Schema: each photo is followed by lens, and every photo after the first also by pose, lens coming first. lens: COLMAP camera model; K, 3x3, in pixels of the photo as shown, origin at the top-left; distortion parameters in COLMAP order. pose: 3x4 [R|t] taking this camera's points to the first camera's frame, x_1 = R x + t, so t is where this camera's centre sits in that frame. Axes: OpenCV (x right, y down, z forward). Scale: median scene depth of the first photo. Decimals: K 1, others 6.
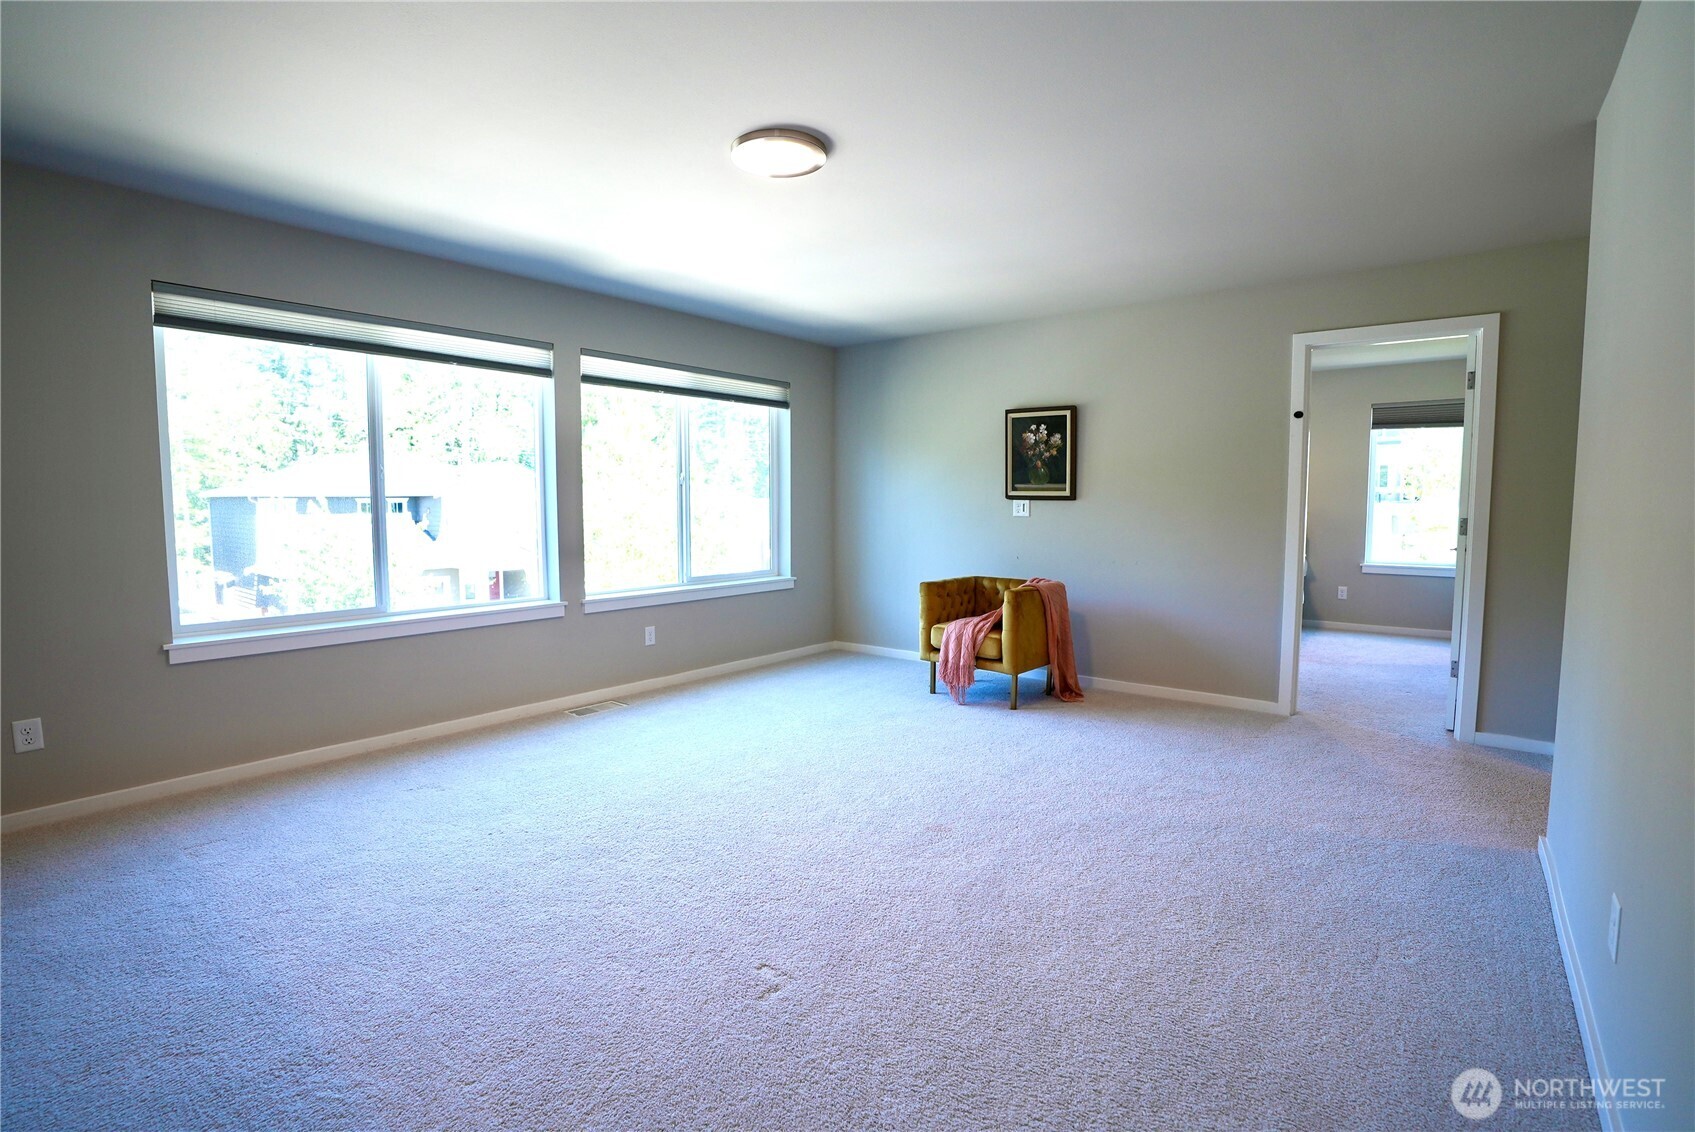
lens RADIAL K [[782.1, 0, 846.7], [0, 782.1, 562.2], [0, 0, 1]] dist [-0.068710, 0.025765]
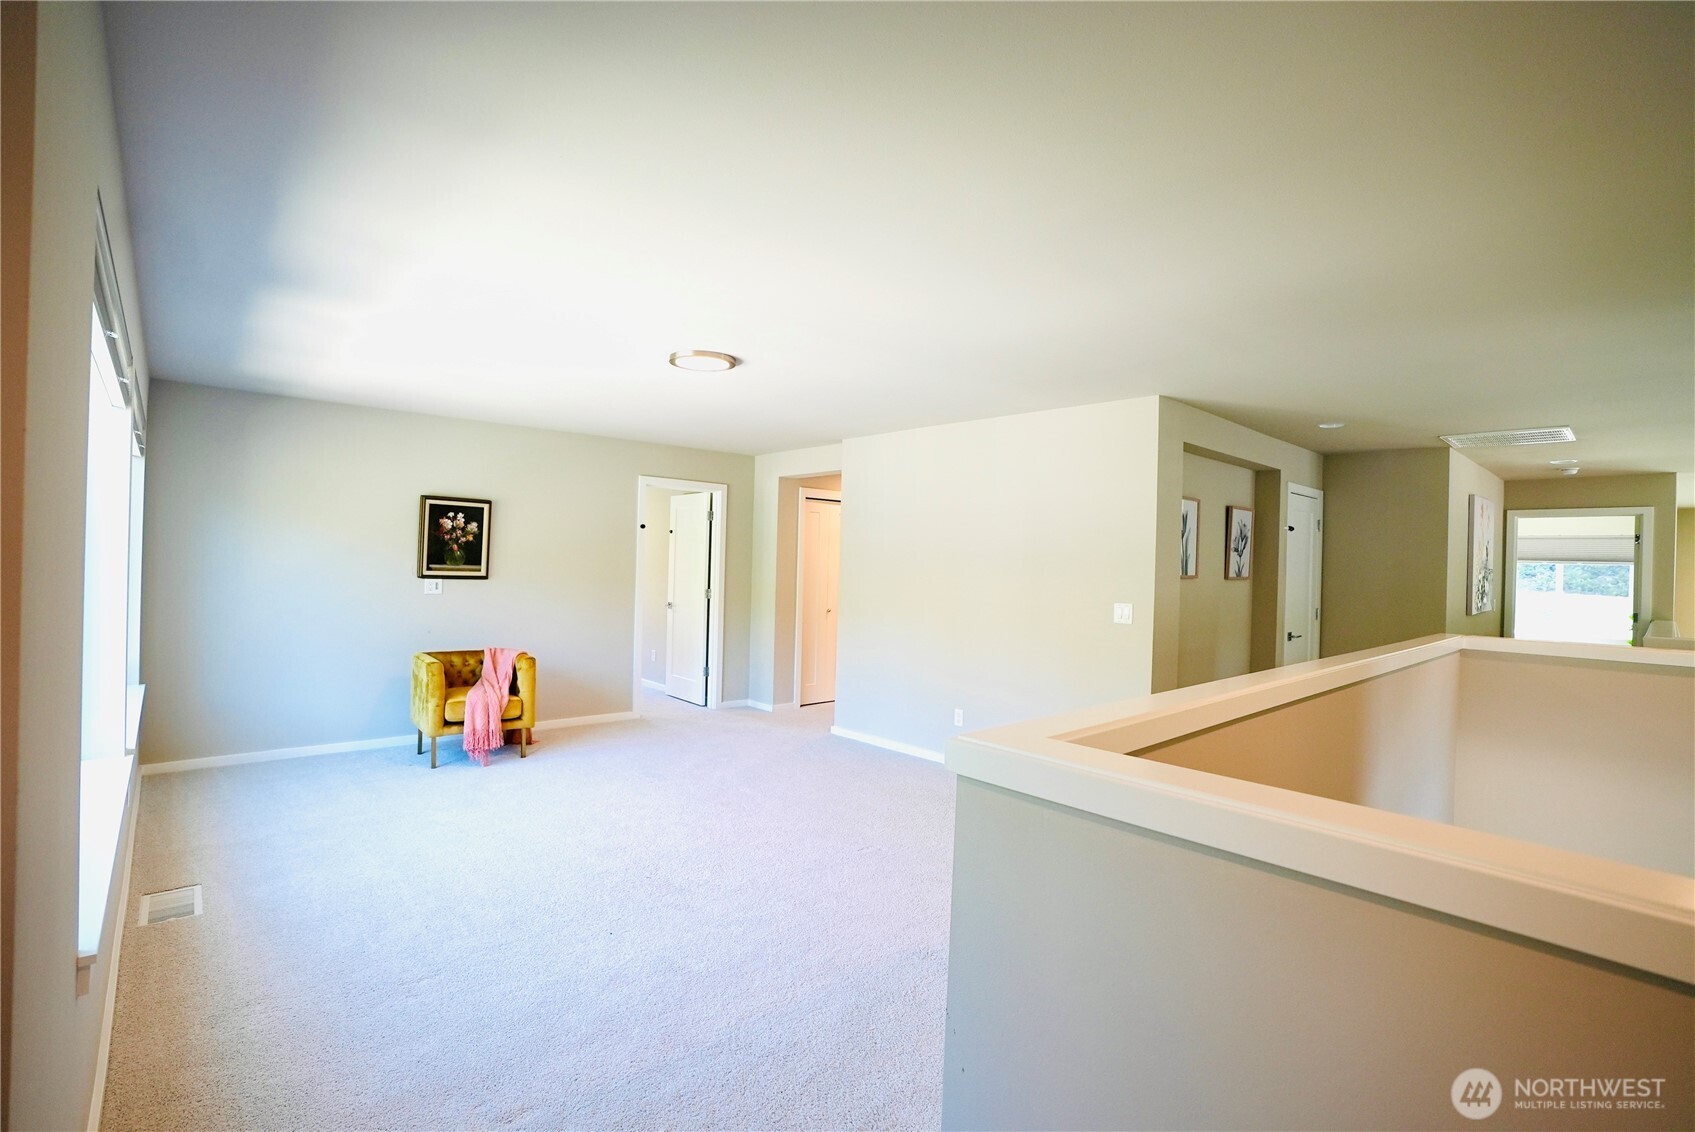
lens RADIAL K [[782.1, 0, 846.7], [0, 782.1, 562.2], [0, 0, 1]] dist [-0.068710, 0.025765]
pose [[0.174662, 0.009253, 0.984585, -0.766251], [0.051612, 0.998495, -0.018539, -0.056467], [-0.983275, 0.054055, 0.173922, 0.258664]]
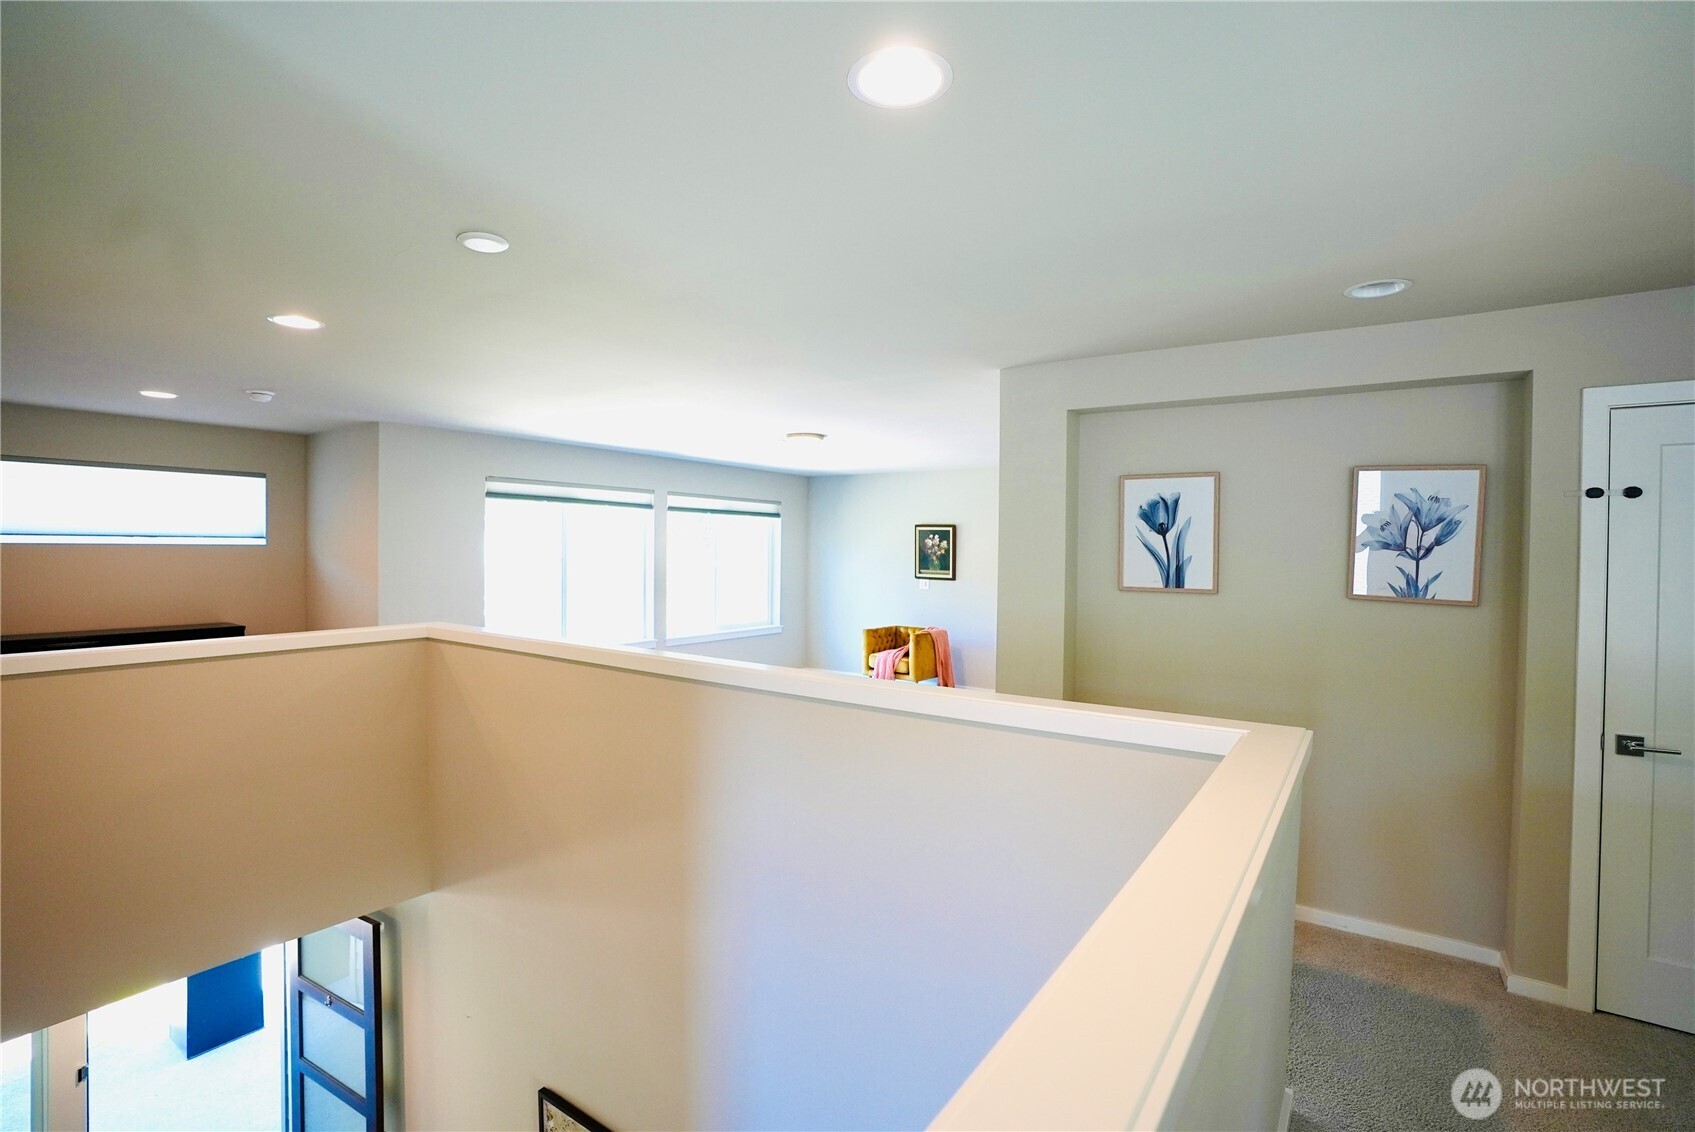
lens RADIAL K [[782.1, 0, 846.7], [0, 782.1, 562.2], [0, 0, 1]] dist [-0.068710, 0.025765]
pose [[0.996739, 0.012372, 0.079733, -0.074747], [-0.007599, 0.998176, -0.059883, -0.016718], [-0.080329, 0.059082, 0.995016, -0.664083]]
